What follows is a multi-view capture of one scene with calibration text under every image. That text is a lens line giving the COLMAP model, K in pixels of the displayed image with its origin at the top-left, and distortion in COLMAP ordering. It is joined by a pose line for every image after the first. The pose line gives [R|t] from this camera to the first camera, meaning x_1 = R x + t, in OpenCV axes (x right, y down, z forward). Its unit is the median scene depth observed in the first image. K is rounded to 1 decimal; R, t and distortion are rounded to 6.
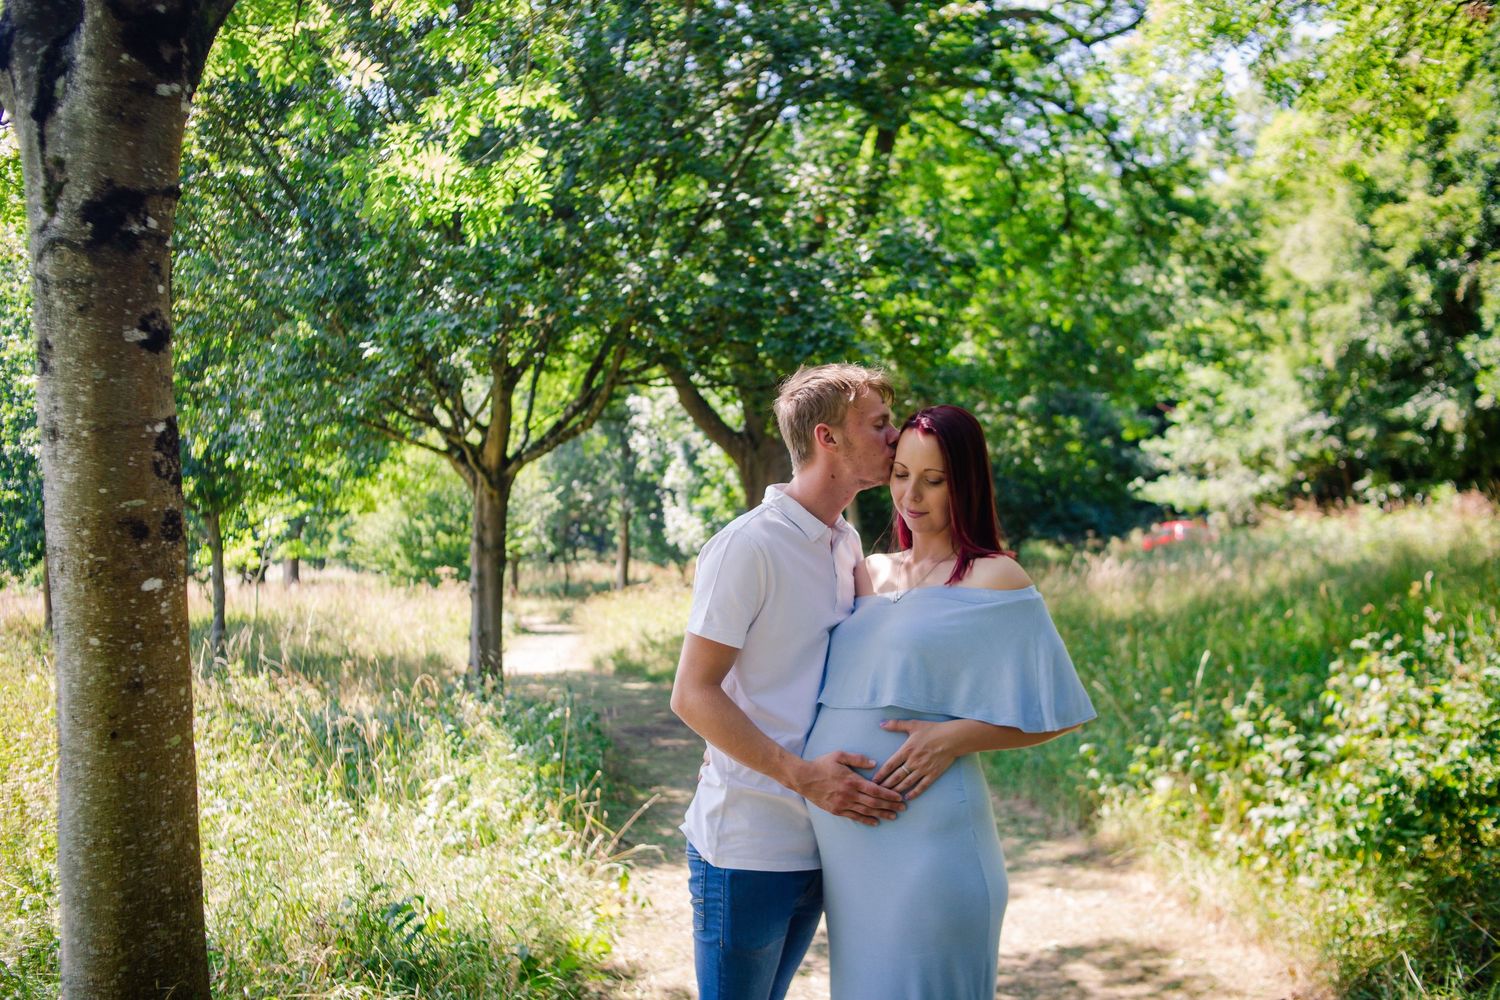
lens RADIAL K [[1469.7, 0, 750.0], [0, 1469.7, 500.0], [0, 0, 1]] dist [-0.134646, 0.072563]
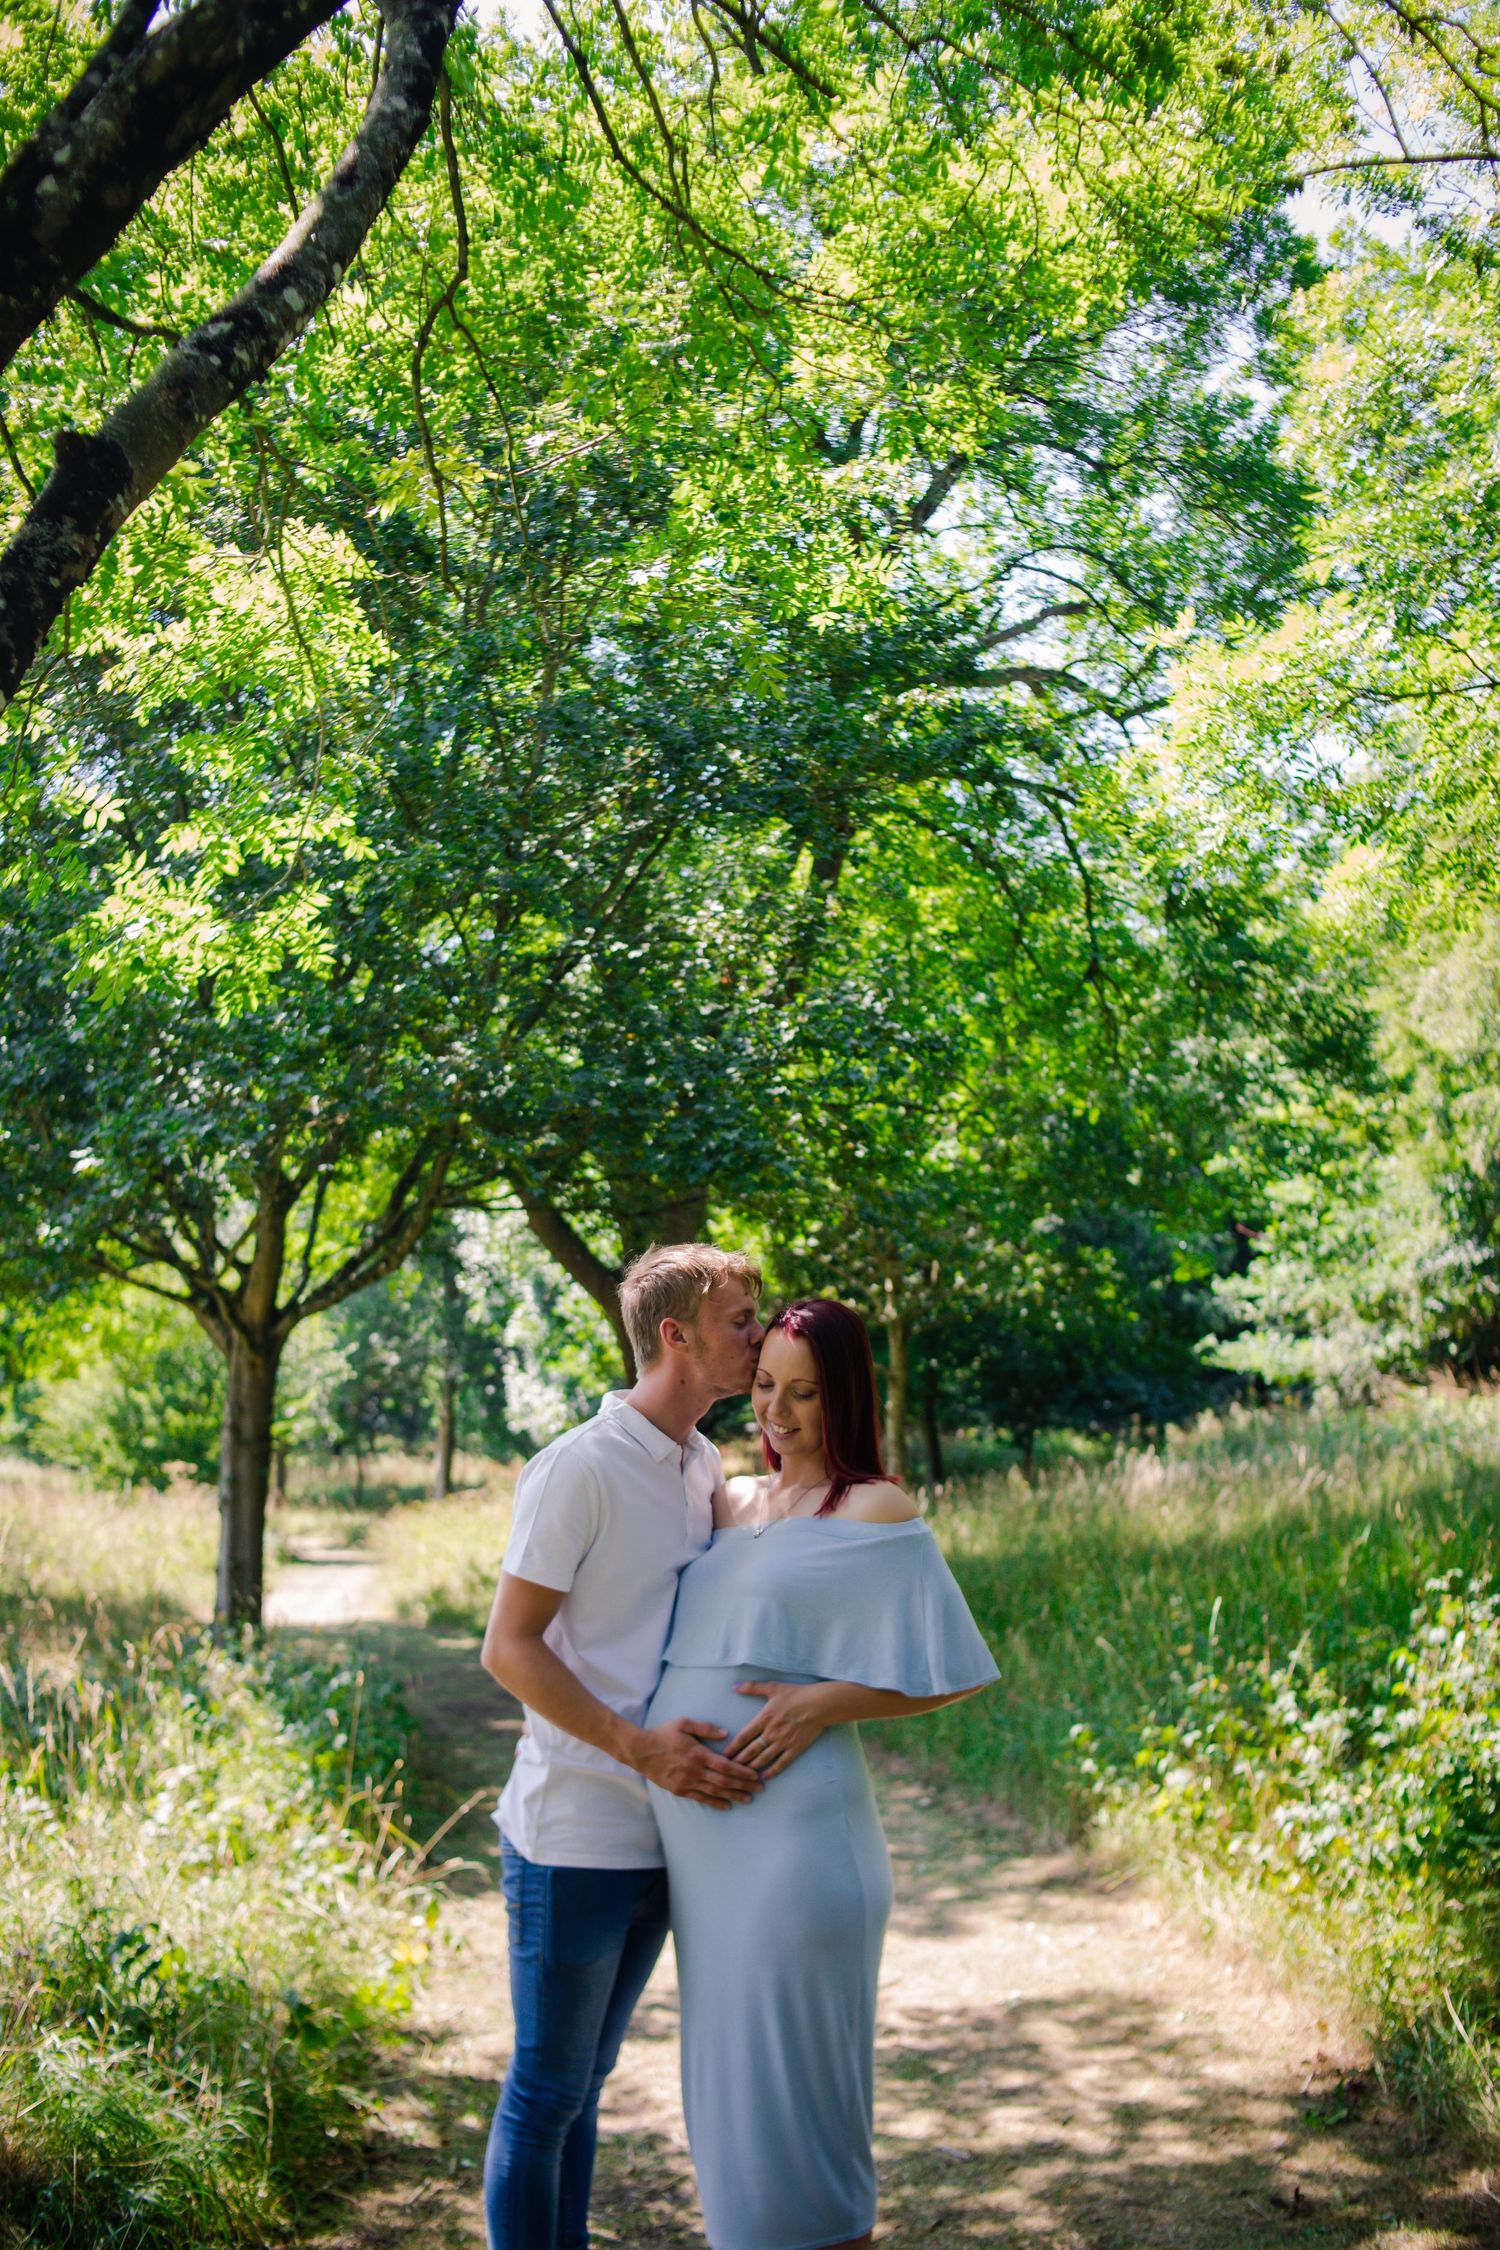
lens RADIAL K [[2204.6, 0, 744.6], [0, 2204.6, 1161.8], [0, 0, 1]] dist [-0.134646, 0.072563]
pose [[0.998835, 0.010579, 0.047089, 0.003876], [-0.006272, 0.995859, -0.090699, -0.003626], [-0.047854, 0.090298, 0.994764, -0.030870]]
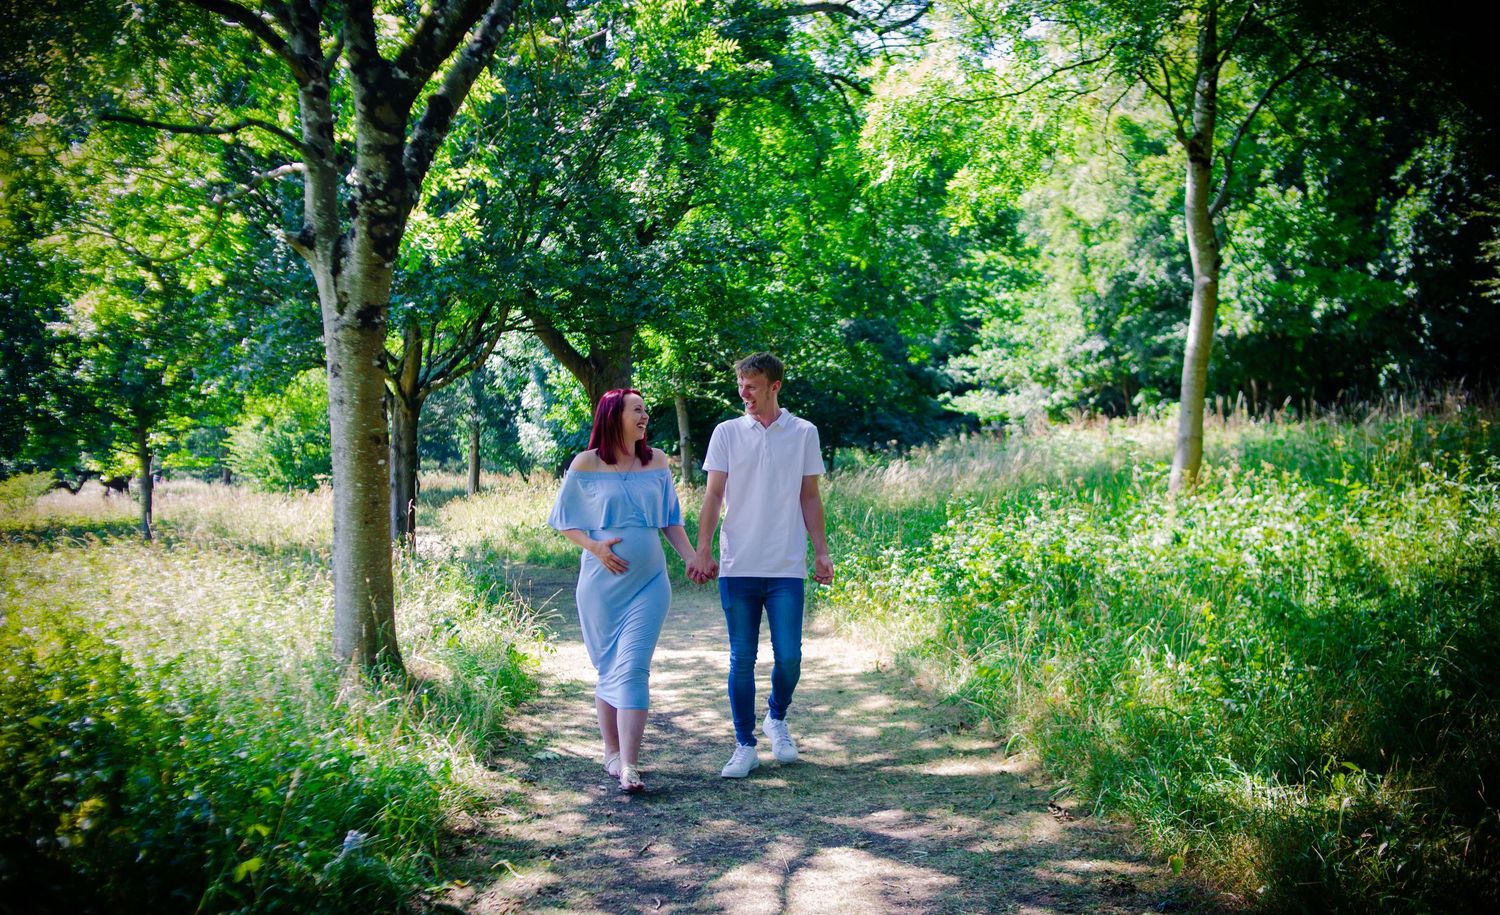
lens RADIAL K [[1471.9, 0, 750.0], [0, 1471.9, 457.5], [0, 0, 1]] dist [-0.230436, 0.000158]
pose [[0.993733, -0.003761, 0.111718, -0.007751], [0.000141, 0.999475, 0.032390, -0.003970], [-0.111782, -0.032171, 0.993212, -0.204514]]
